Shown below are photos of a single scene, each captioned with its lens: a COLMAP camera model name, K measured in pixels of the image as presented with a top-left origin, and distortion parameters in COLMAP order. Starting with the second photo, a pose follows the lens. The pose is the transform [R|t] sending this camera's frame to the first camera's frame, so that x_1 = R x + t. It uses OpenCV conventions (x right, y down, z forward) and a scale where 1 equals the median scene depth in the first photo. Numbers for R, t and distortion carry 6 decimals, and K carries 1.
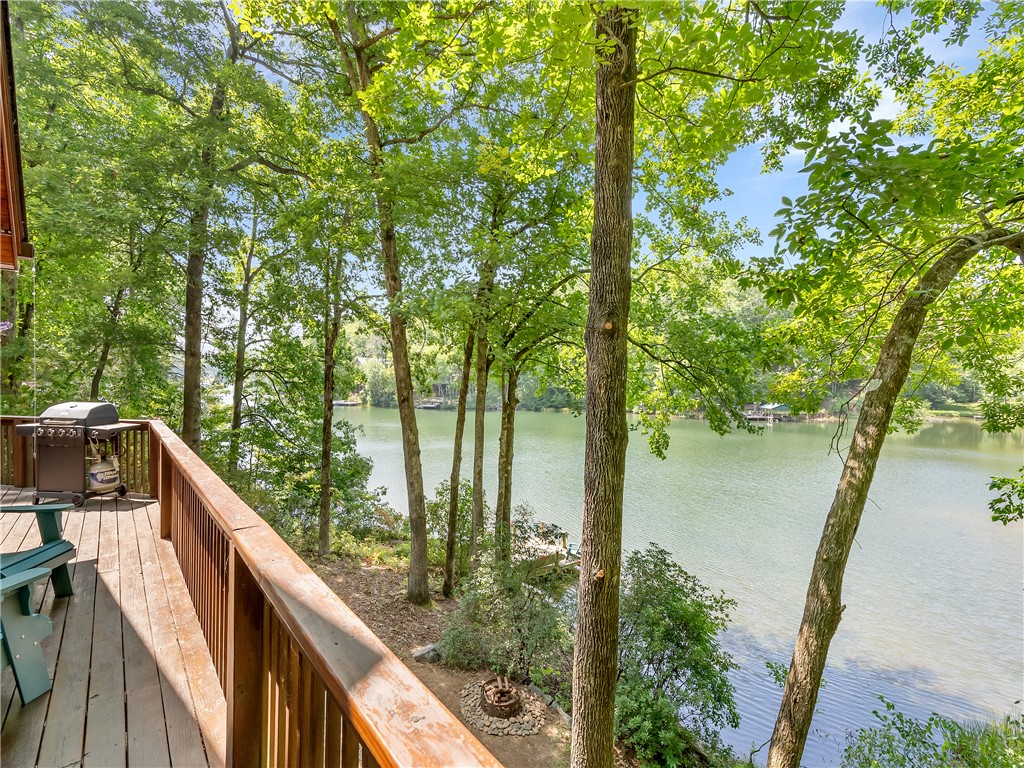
lens RADIAL K [[468.6, 0, 513.3], [0, 468.6, 387.2], [0, 0, 1]] dist [-0.002391, 0.000667]
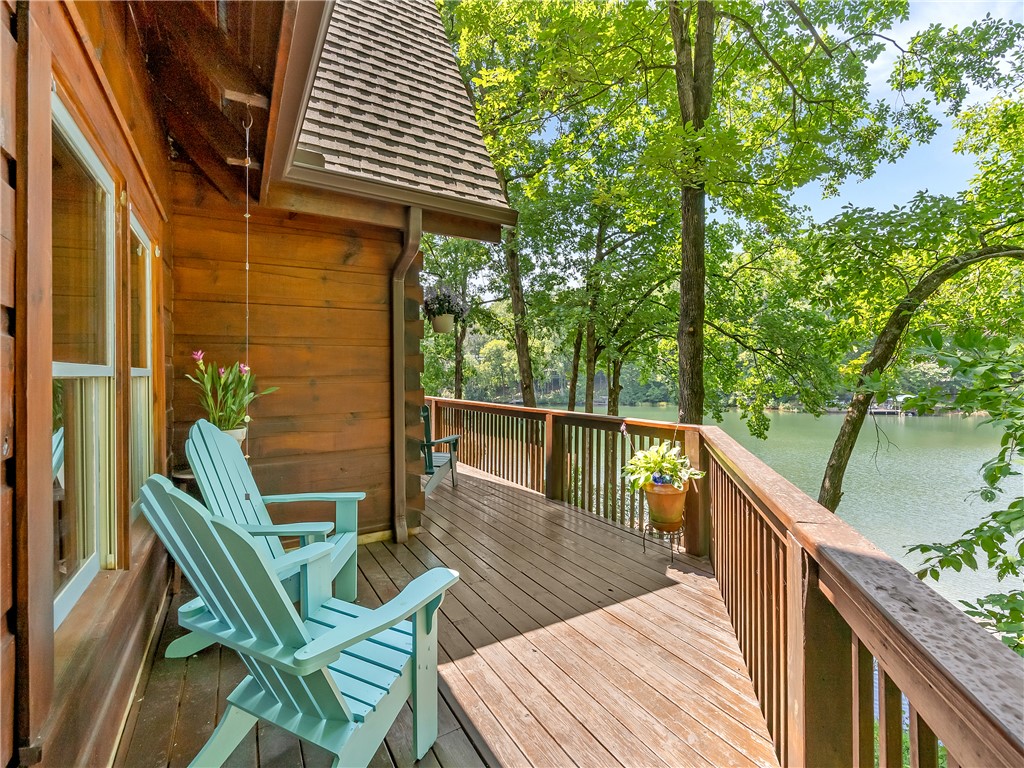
lens RADIAL K [[488.6, 0, 519.6], [0, 488.6, 373.6], [0, 0, 1]] dist [-0.002007, 0.000207]
pose [[0.984958, -0.016035, -0.172048, -0.030903], [0.012791, 0.999719, -0.019949, 0.016536], [0.172320, 0.017448, 0.984887, -0.238457]]
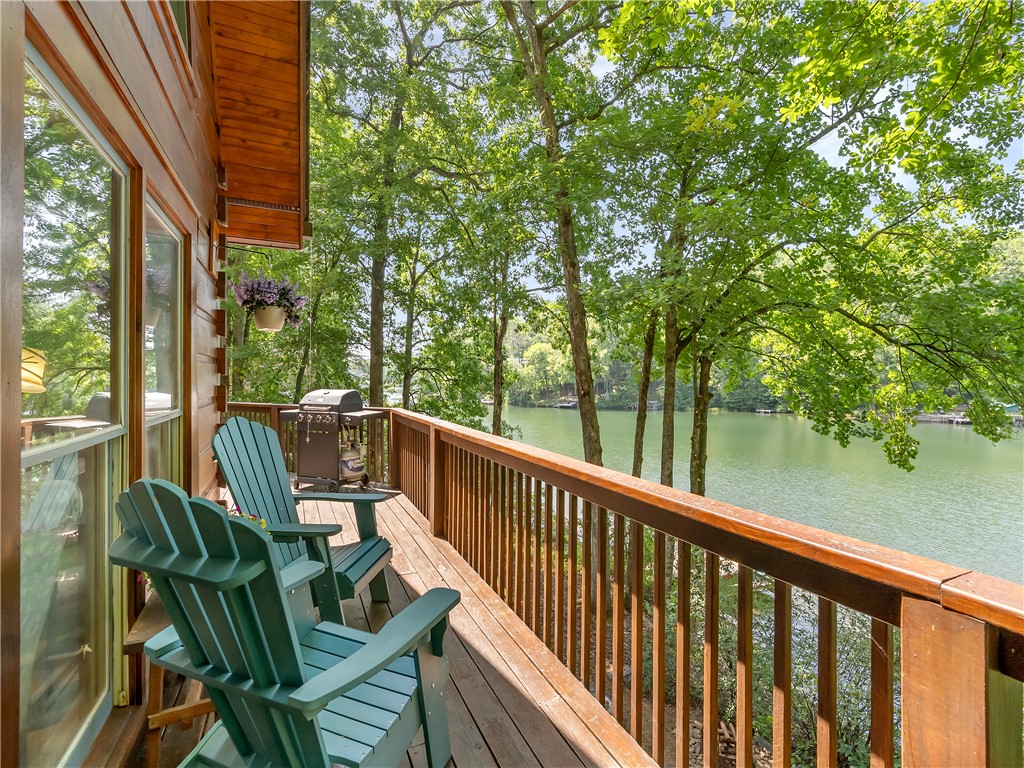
lens RADIAL K [[475.6, 0, 517.3], [0, 475.6, 375.6], [0, 0, 1]] dist [-0.000961, 0.000486]
pose [[0.964594, -0.012904, -0.263424, -0.108098], [0.006727, 0.999681, -0.024339, 0.012253], [0.263654, 0.021706, 0.964373, 0.048902]]
